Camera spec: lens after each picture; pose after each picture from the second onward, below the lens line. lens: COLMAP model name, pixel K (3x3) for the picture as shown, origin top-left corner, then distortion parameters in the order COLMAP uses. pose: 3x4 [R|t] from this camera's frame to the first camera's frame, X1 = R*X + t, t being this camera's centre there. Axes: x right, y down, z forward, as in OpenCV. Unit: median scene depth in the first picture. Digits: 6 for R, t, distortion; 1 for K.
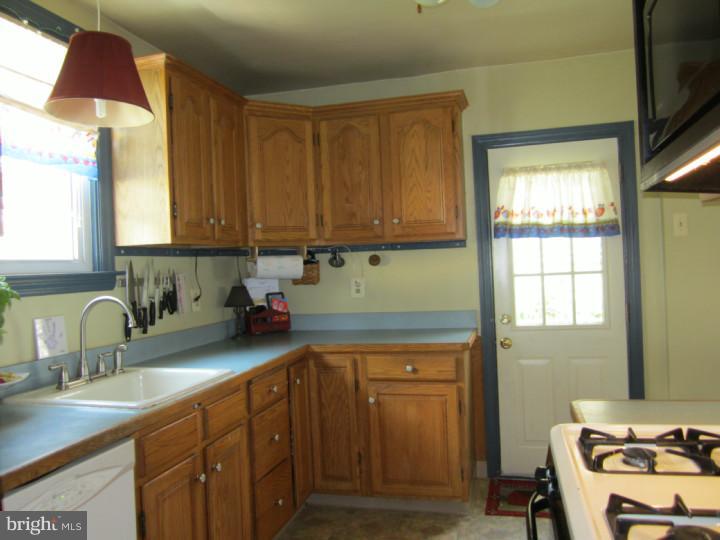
lens RADIAL K [[596.9, 0, 360.0], [0, 596.9, 270.0], [0, 0, 1]] dist [-0.046793, 0.015388]
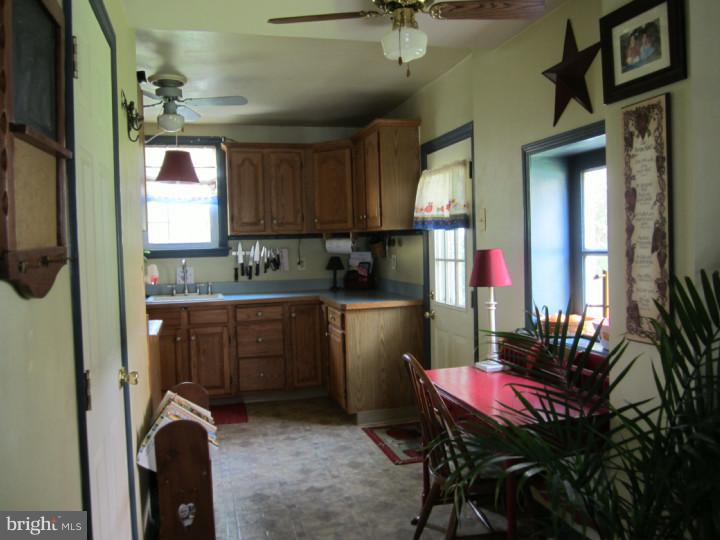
lens RADIAL K [[596.9, 0, 360.0], [0, 596.9, 270.0], [0, 0, 1]] dist [-0.046793, 0.015388]
pose [[0.499185, 0.070368, -0.863634, 1.419097], [-0.001887, 0.996783, 0.080126, -0.077121], [0.866493, -0.038368, 0.497712, 0.307038]]
